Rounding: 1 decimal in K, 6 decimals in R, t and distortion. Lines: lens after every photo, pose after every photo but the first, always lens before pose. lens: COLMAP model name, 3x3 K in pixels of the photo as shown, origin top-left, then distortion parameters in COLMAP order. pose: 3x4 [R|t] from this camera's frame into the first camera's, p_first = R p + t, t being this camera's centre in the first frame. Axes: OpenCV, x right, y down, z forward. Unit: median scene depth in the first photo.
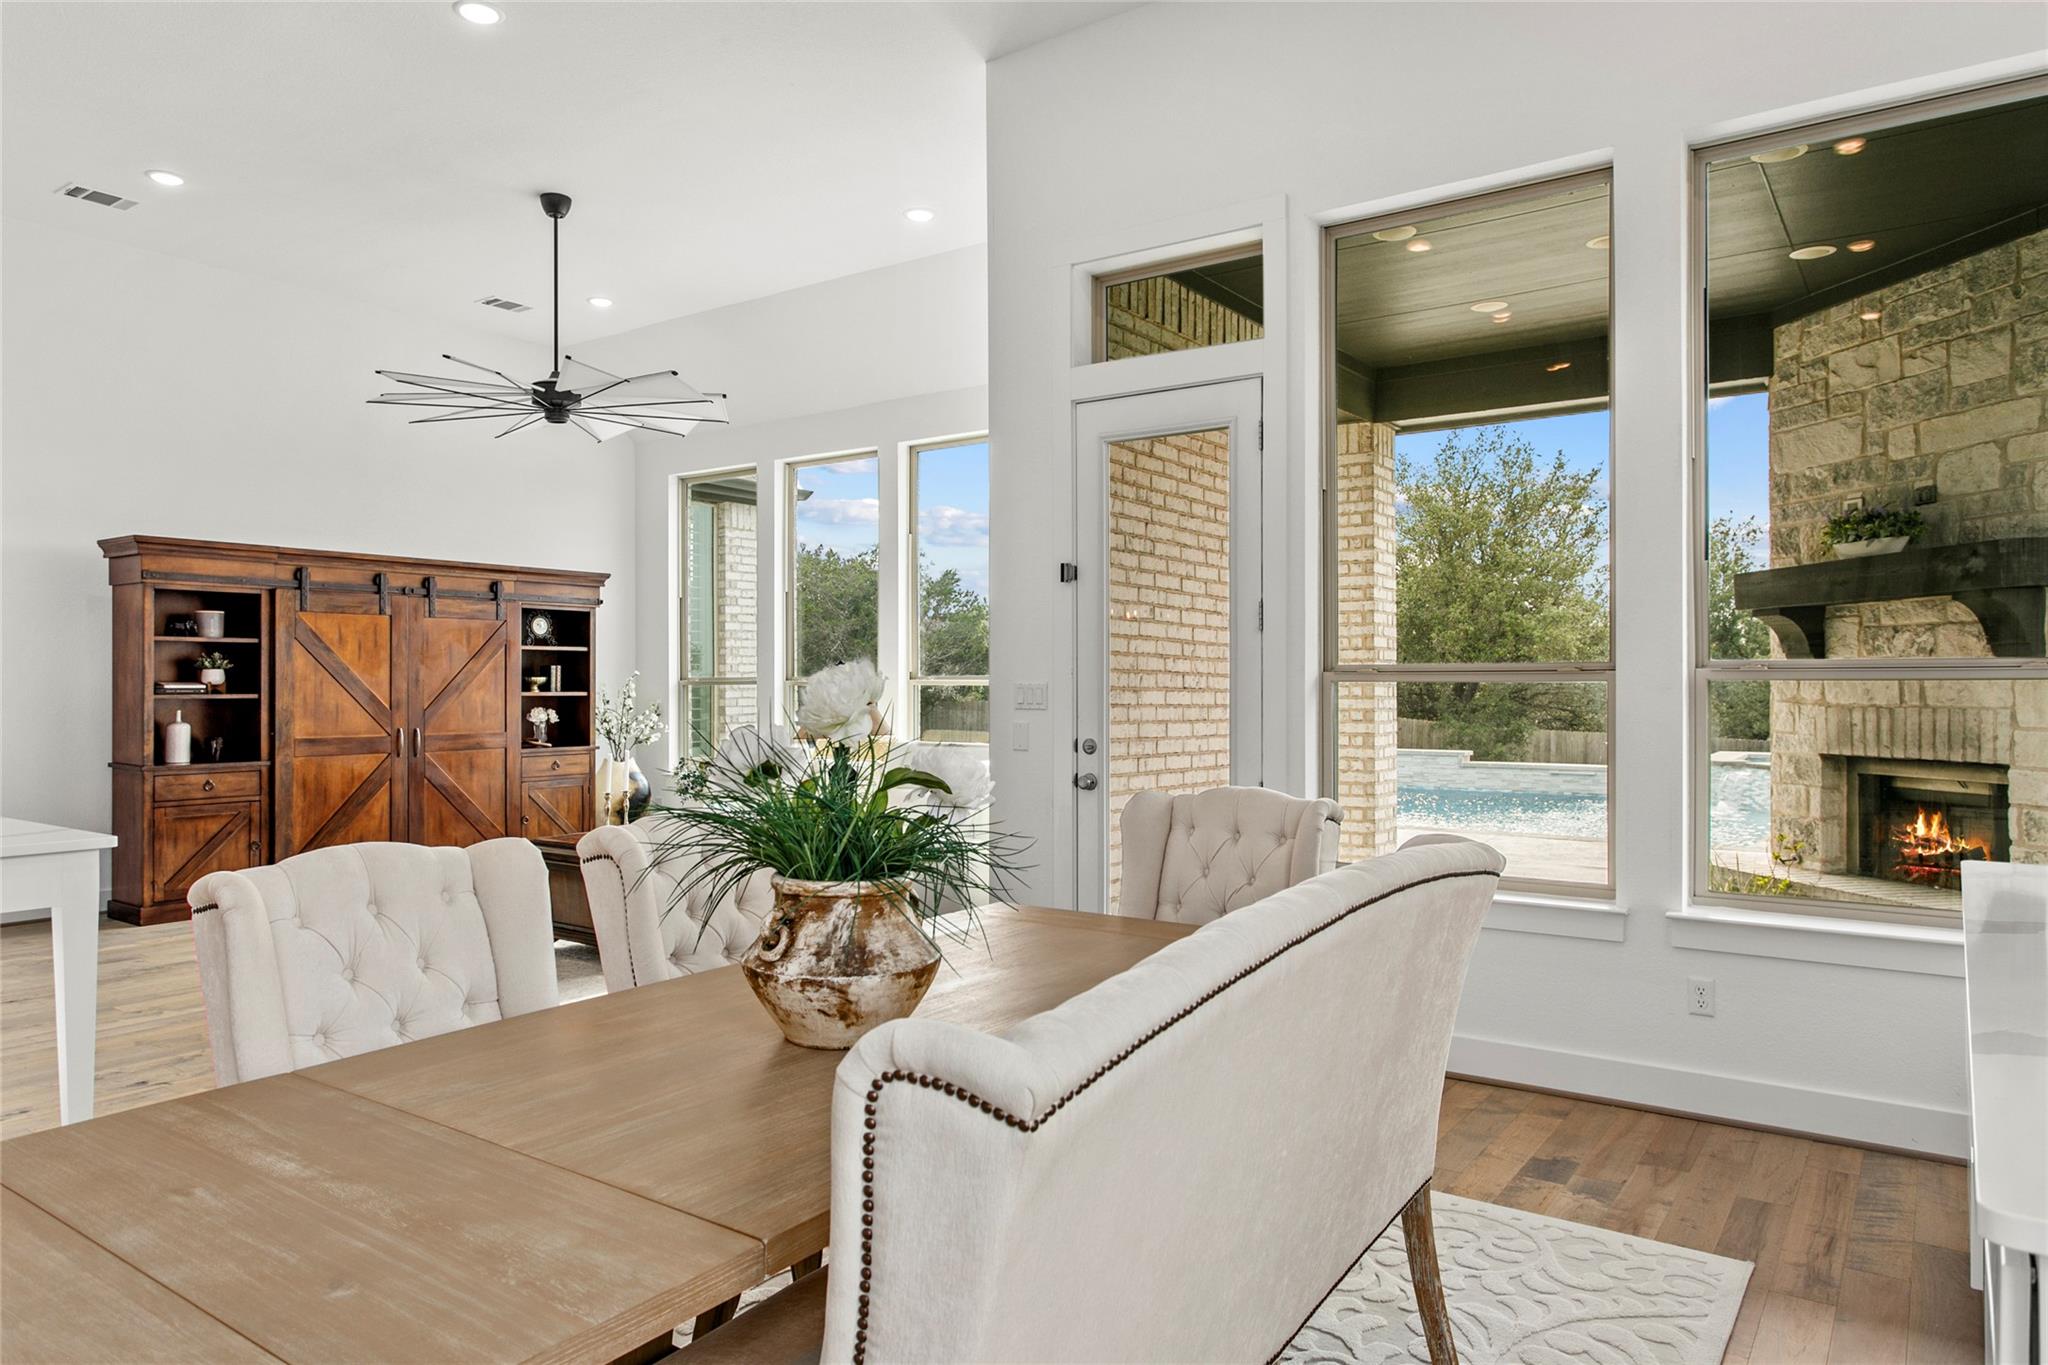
lens RADIAL K [[1305.9, 0, 990.5], [0, 1305.9, 679.5], [0, 0, 1]] dist [0.018611, -0.000351]
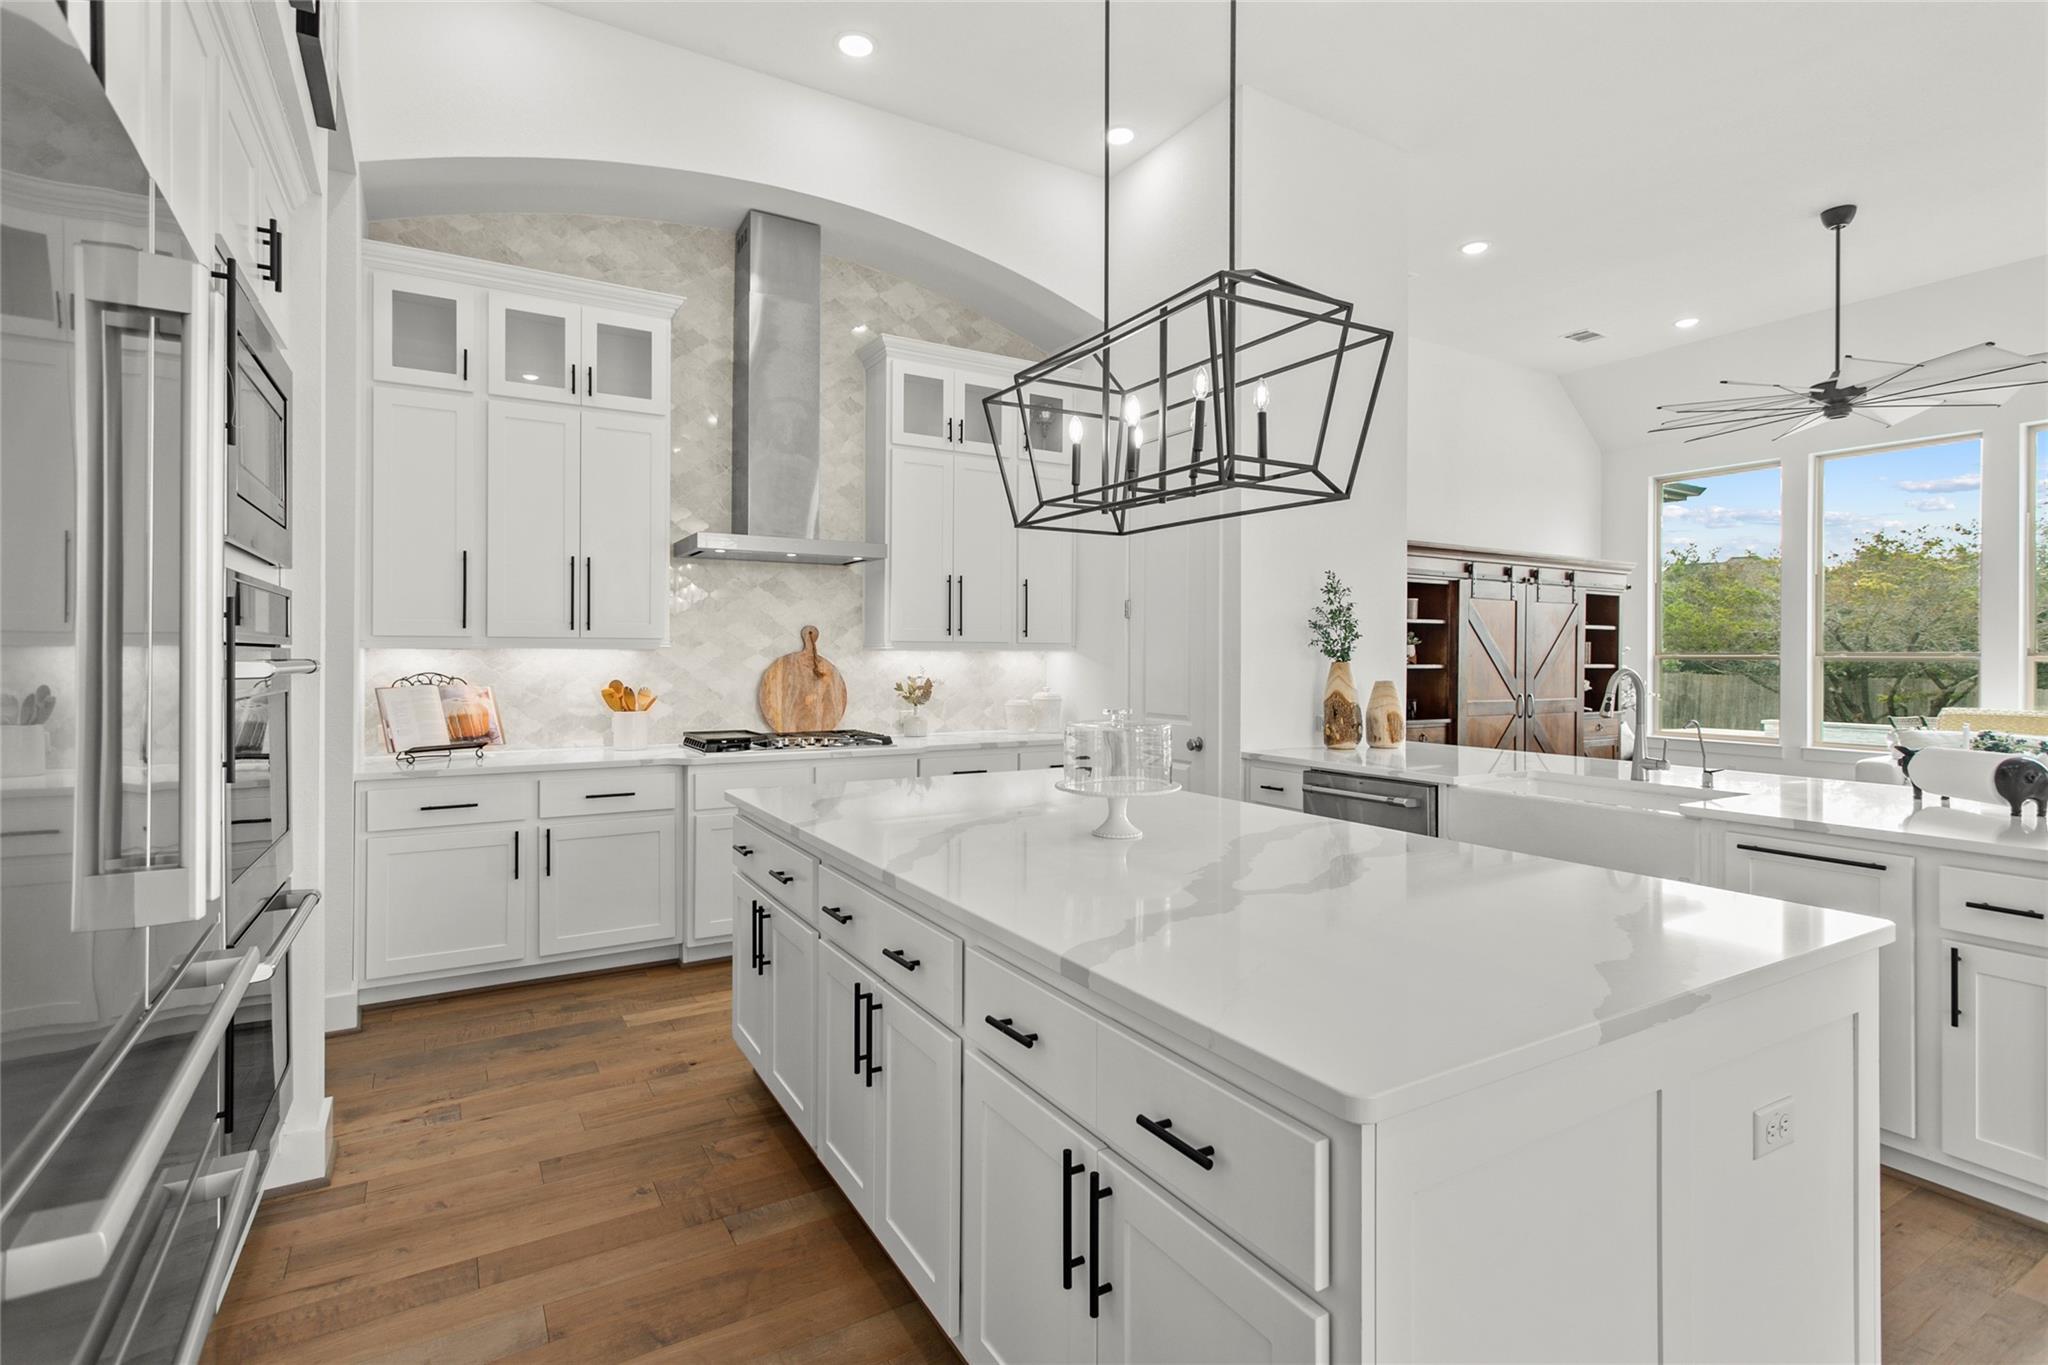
lens RADIAL K [[966.0, 0, 1016.3], [0, 966.0, 662.0], [0, 0, 1]] dist [-0.001059, 0.000624]
pose [[0.923371, 0.007519, -0.383836, -0.520484], [-0.004094, 0.999944, 0.009739, 0.000902], [0.383887, -0.007421, 0.923350, -0.000403]]
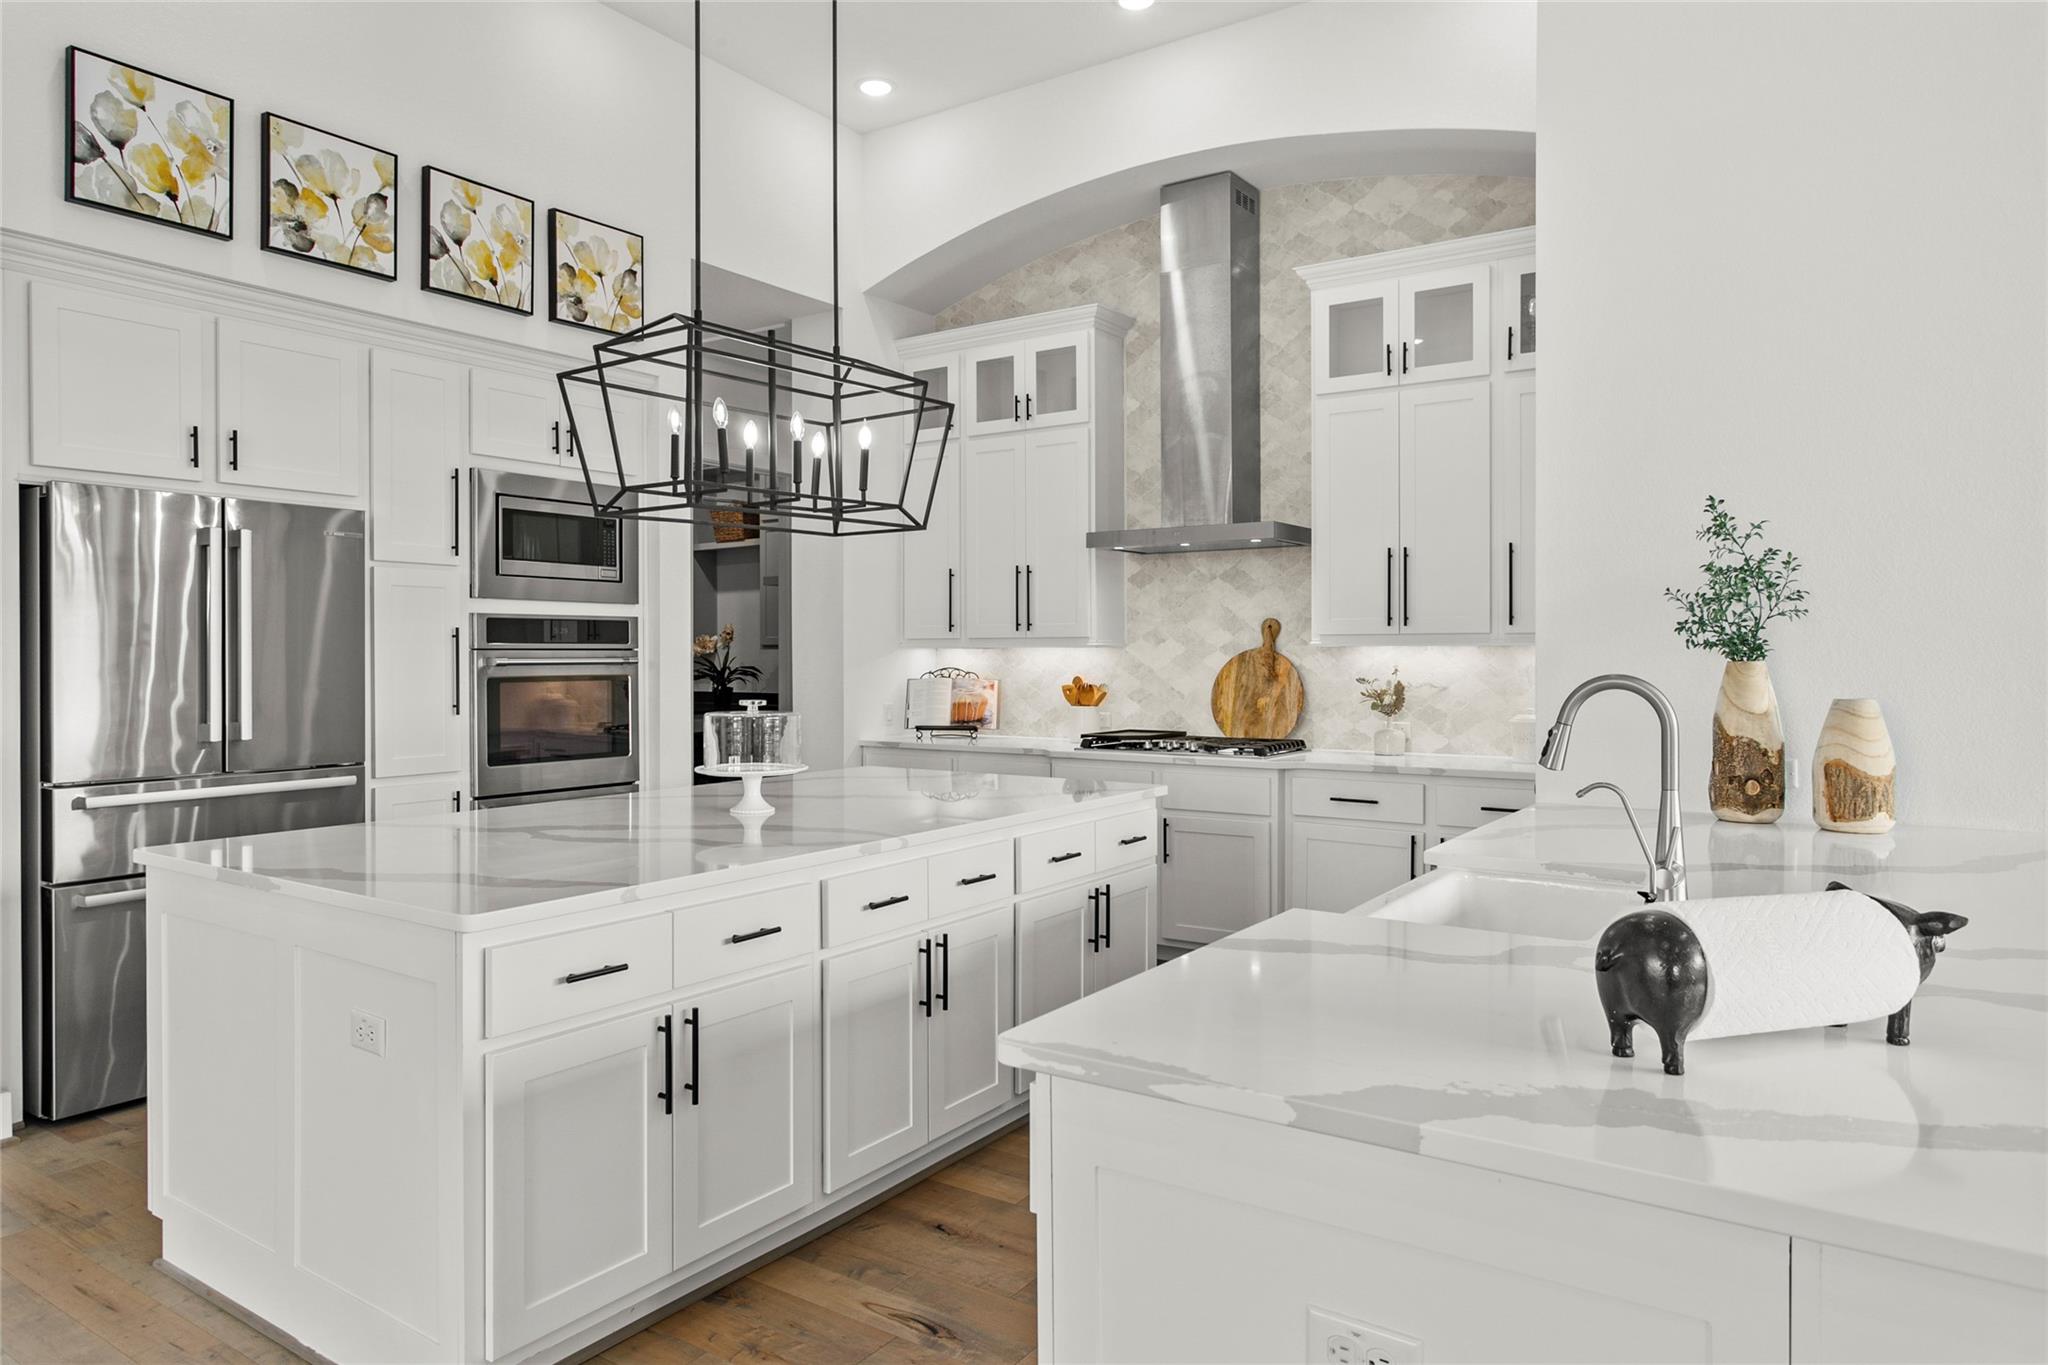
lens RADIAL K [[1281.2, 0, 1024.0], [0, 1281.2, 682.5], [0, 0, 1]] dist [-0.005592, 0.000370]
pose [[0.050353, 0.025978, -0.998394, -0.197081], [0.005145, 0.999642, 0.026270, 0.000535], [0.998718, -0.006459, 0.050201, 0.316676]]
